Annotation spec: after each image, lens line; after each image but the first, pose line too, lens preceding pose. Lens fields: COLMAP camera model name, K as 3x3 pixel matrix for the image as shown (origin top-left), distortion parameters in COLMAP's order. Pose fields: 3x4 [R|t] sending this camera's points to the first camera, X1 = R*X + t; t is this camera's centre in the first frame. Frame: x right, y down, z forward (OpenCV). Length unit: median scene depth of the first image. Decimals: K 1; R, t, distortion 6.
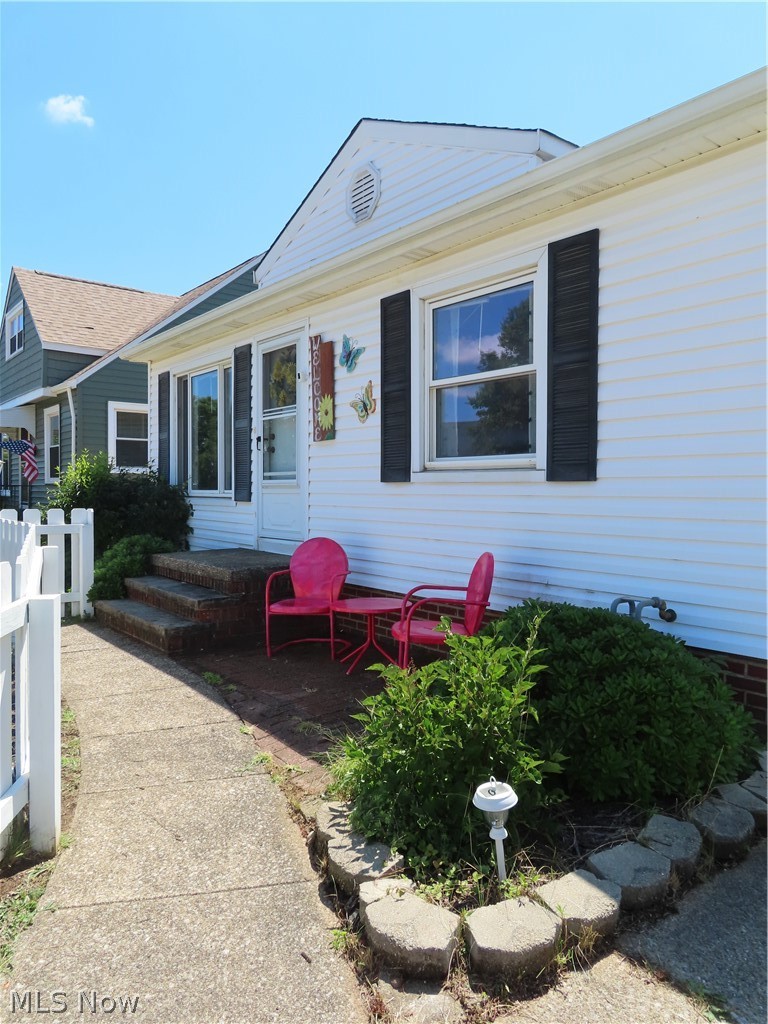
lens RADIAL K [[730.9, 0, 383.4], [0, 730.9, 495.2], [0, 0, 1]] dist [-0.006808, 0.002725]
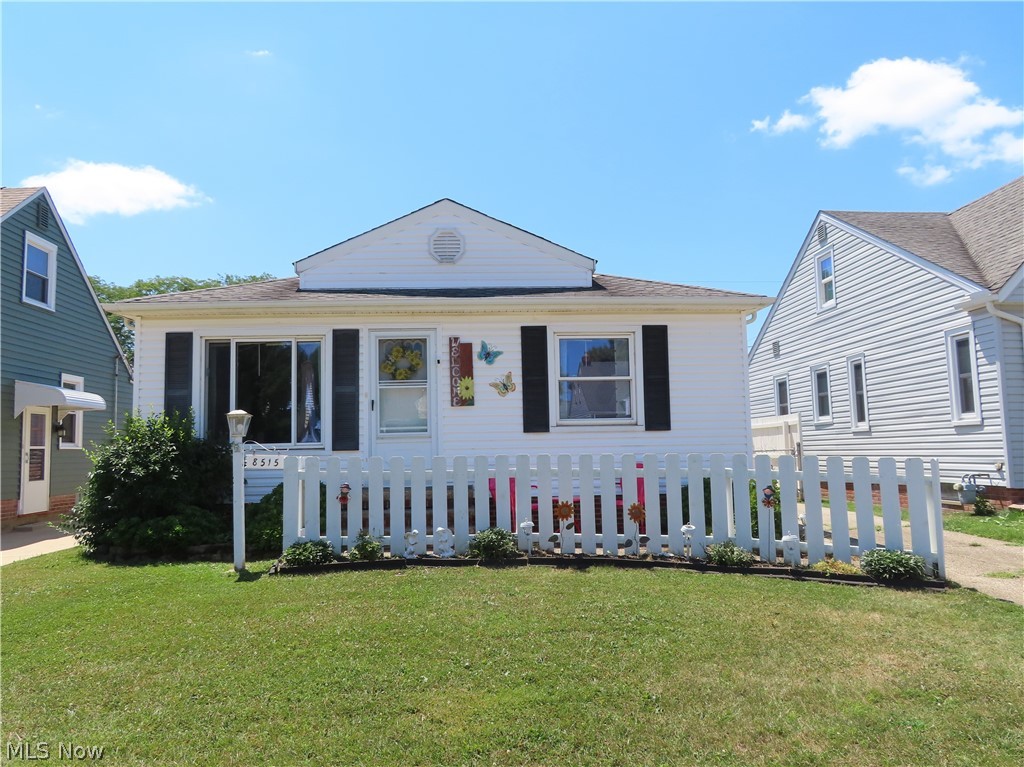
lens RADIAL K [[730.9, 0, 509.0], [0, 730.9, 381.2], [0, 0, 1]] dist [-0.006808, 0.002725]
pose [[0.566803, 0.067563, 0.821079, -1.330460], [0.029333, 0.994345, -0.102069, 0.033045], [-0.823331, 0.081937, 0.561615, 0.060378]]
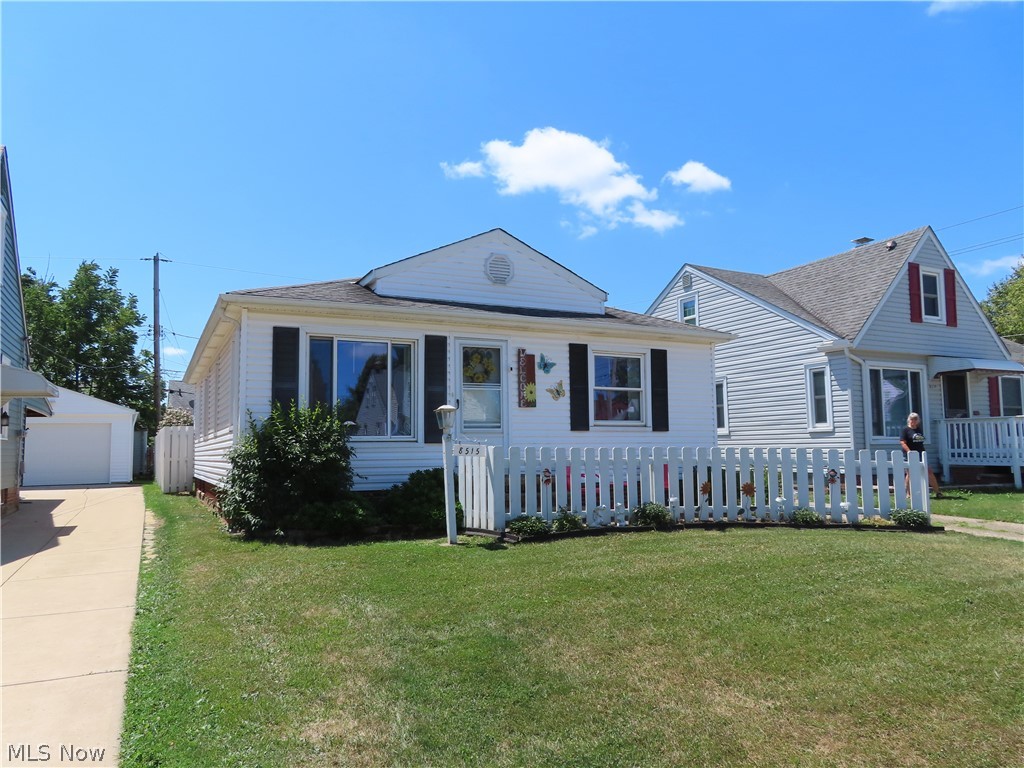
lens RADIAL K [[699.7, 0, 512.0], [0, 699.7, 384.0], [0, 0, 1]] dist [0.004028, -0.000886]
pose [[0.206049, 0.086564, 0.974705, -1.857787], [0.020977, 0.995460, -0.092841, 0.029609], [-0.978317, 0.039576, 0.203298, 0.705653]]
